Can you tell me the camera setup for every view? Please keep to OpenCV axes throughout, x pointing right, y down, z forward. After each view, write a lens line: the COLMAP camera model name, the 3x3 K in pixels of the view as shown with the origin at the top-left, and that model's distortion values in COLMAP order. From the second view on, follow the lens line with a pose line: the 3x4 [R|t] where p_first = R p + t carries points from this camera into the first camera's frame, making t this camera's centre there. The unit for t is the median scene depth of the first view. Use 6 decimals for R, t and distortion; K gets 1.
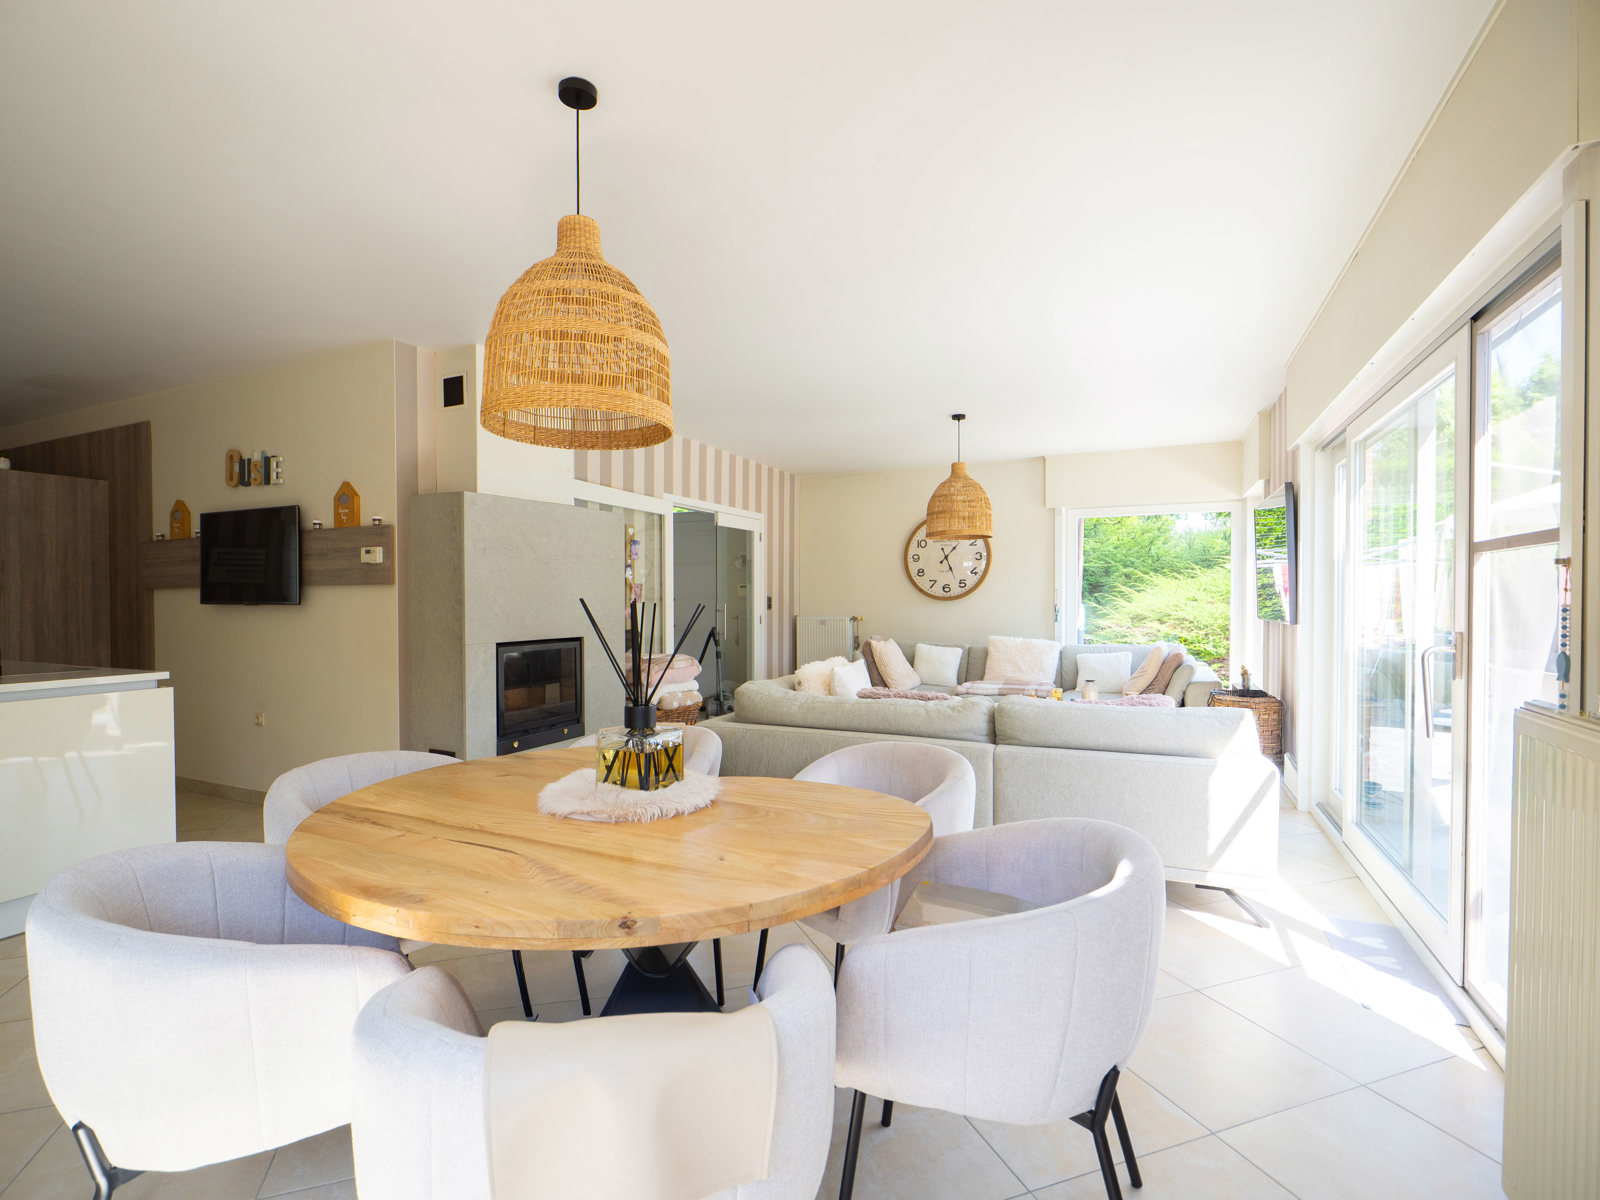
lens RADIAL K [[761.4, 0, 787.3], [0, 761.4, 612.5], [0, 0, 1]] dist [-0.000084, -0.000702]
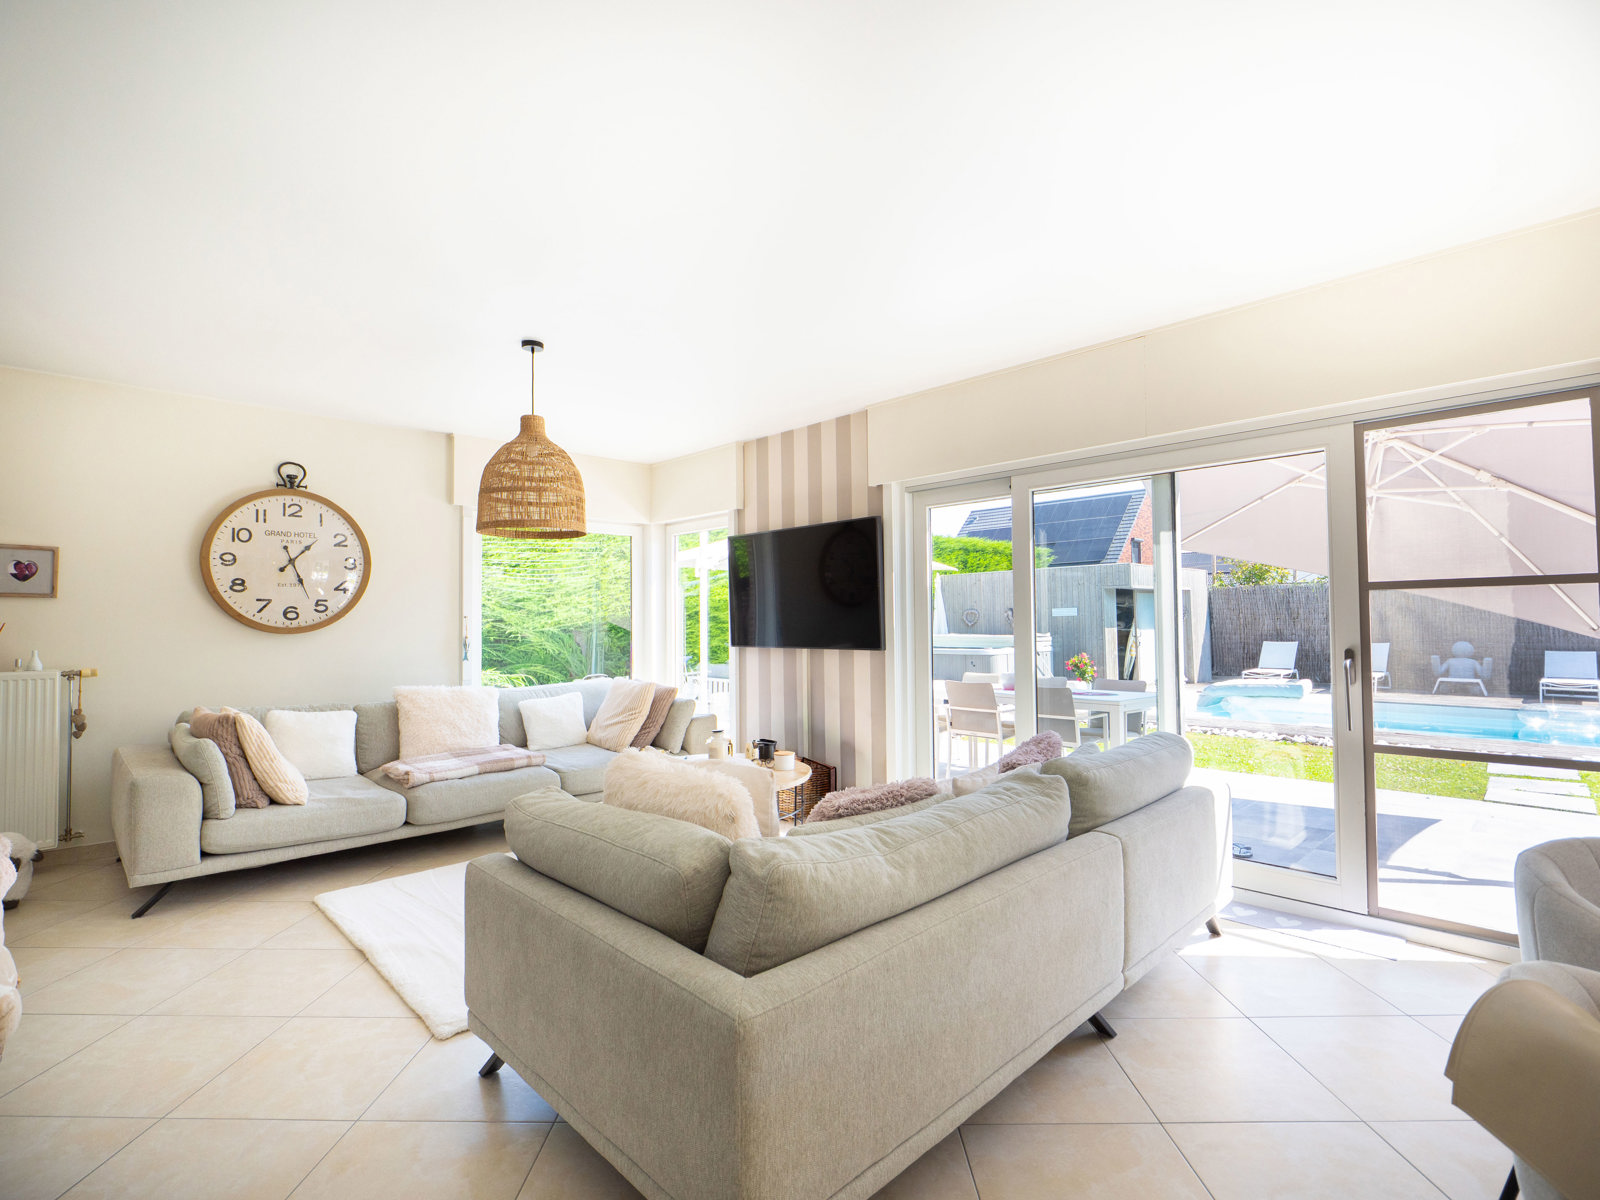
lens RADIAL K [[761.4, 0, 791.4], [0, 761.4, 601.9], [0, 0, 1]] dist [-0.000084, -0.000702]
pose [[0.357418, 0.024569, 0.933621, -0.326636], [0.025333, 0.999031, -0.035989, -0.014408], [-0.933601, 0.036515, 0.356449, 0.650187]]
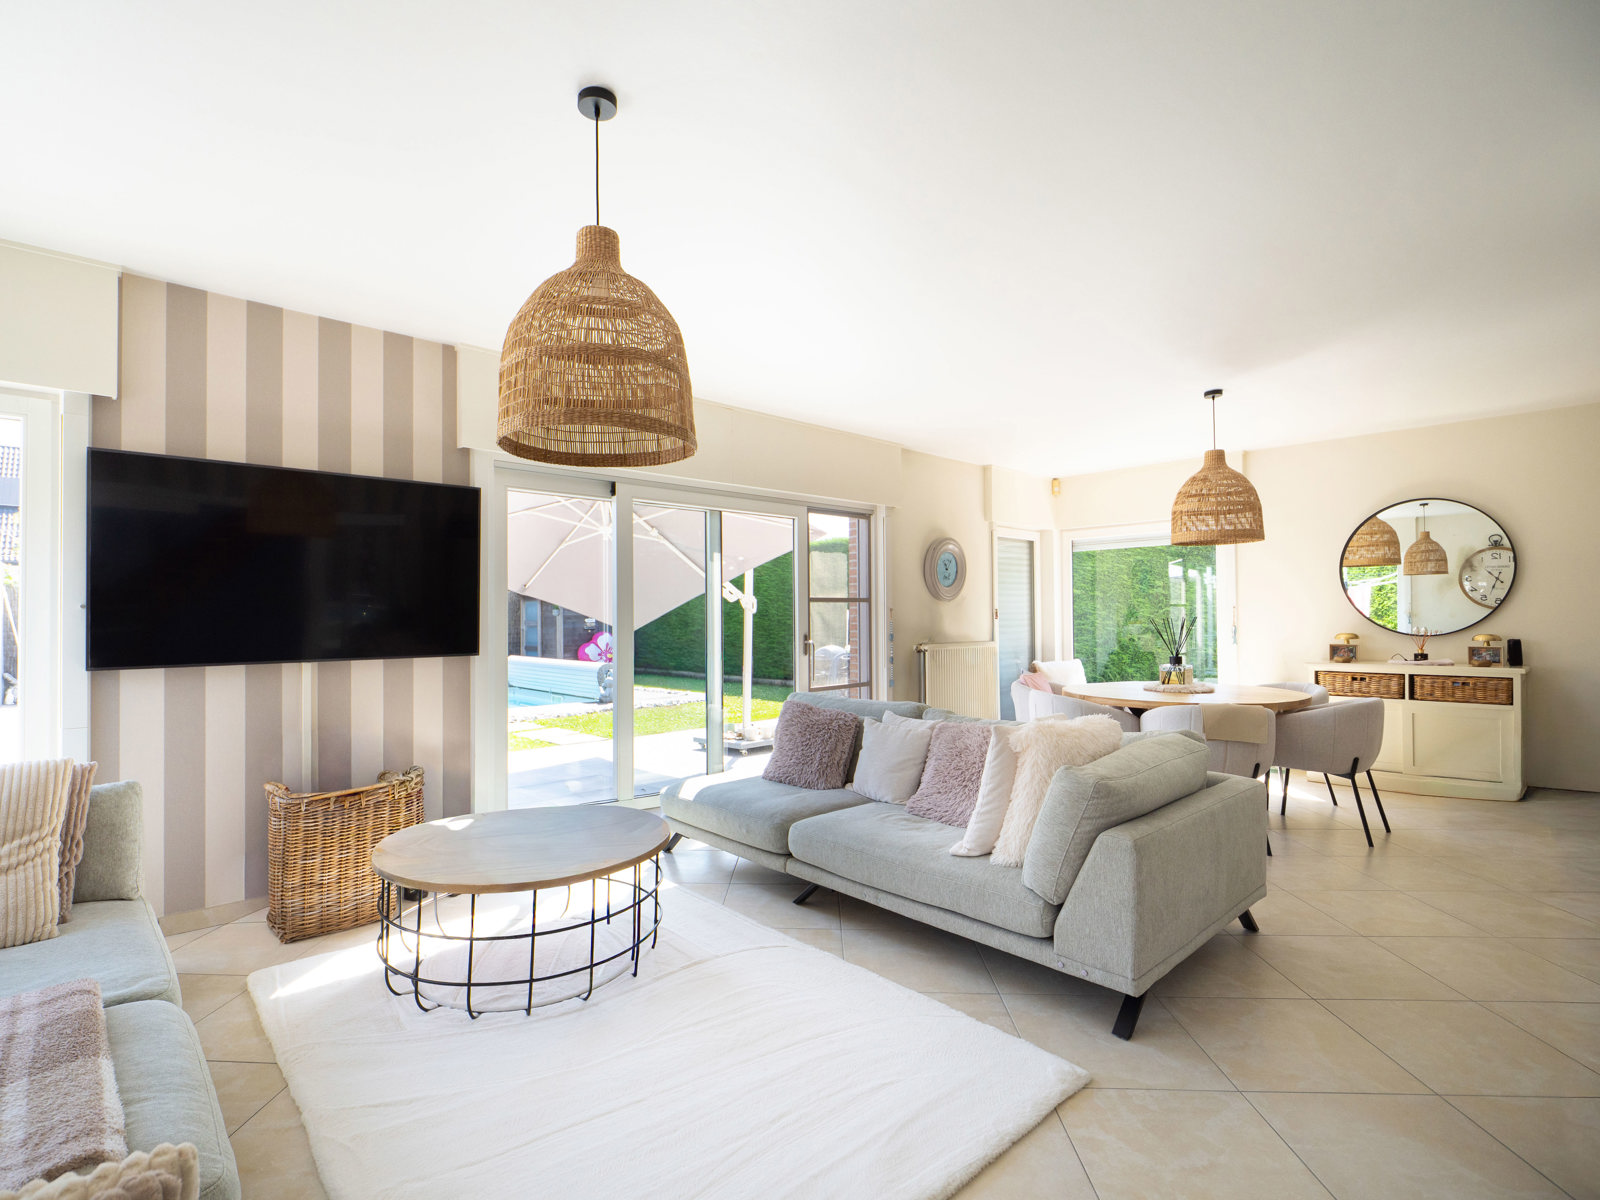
lens RADIAL K [[761.4, 0, 799.1], [0, 761.4, 596.8], [0, 0, 1]] dist [-0.000084, -0.000702]
pose [[-0.924765, 0.012008, 0.380349, 0.005006], [0.012479, 0.999921, -0.001228, -0.039219], [-0.380334, 0.003611, -0.924842, 1.451512]]
